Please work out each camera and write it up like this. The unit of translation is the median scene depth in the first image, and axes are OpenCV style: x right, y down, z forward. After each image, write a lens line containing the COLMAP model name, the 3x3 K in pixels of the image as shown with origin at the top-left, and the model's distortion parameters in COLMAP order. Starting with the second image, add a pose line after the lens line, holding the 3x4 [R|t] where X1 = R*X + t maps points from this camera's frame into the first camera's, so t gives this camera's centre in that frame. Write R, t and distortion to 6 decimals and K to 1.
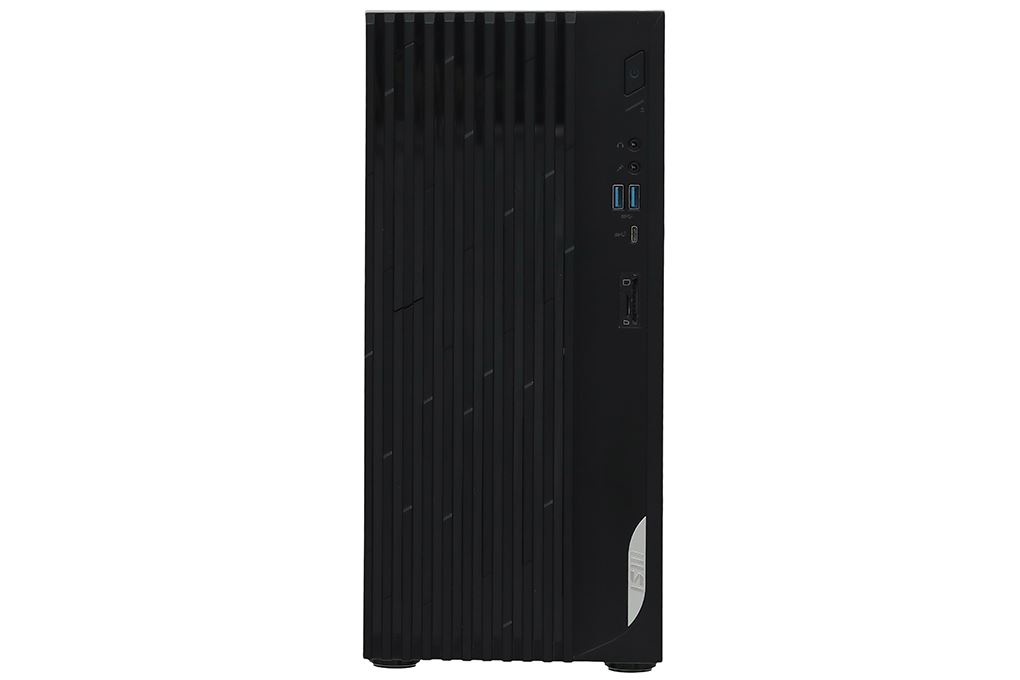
lens RADIAL K [[2913.5, 0, 510.0], [0, 2913.5, 340.0], [0, 0, 1]] dist [0.006520, -0.469524]
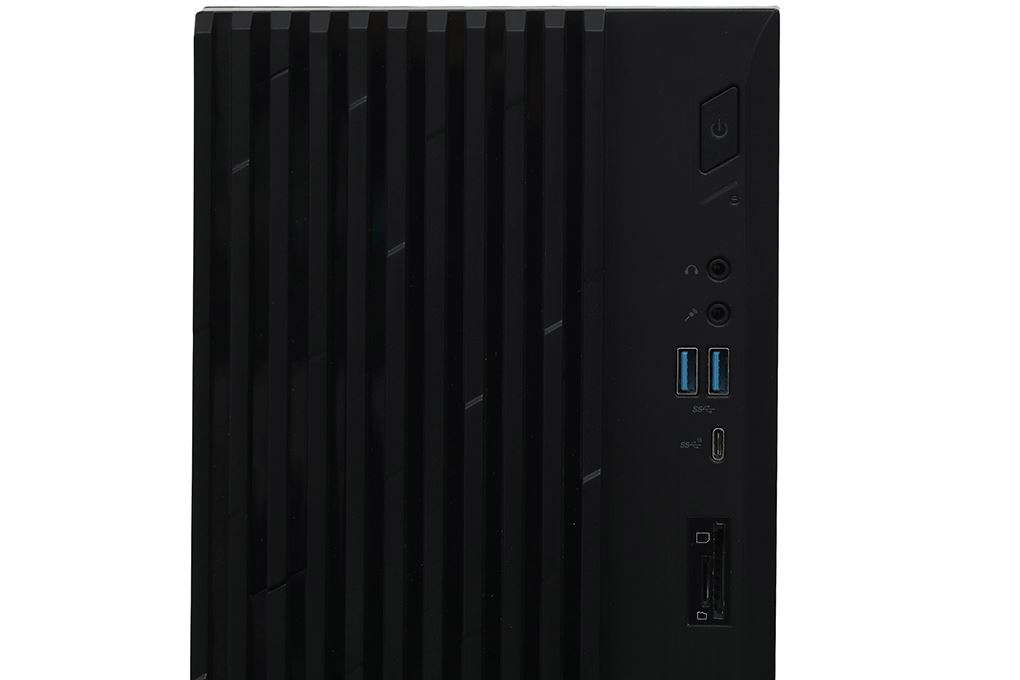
lens RADIAL K [[2913.5, 0, 510.0], [0, 2913.5, 340.0], [0, 0, 1]] dist [0.006520, -0.469524]
pose [[0.999299, 0.002467, -0.037356, 0.025211], [-0.002411, 0.999996, 0.001527, -0.055460], [0.037360, -0.001436, 0.999301, 0.488894]]
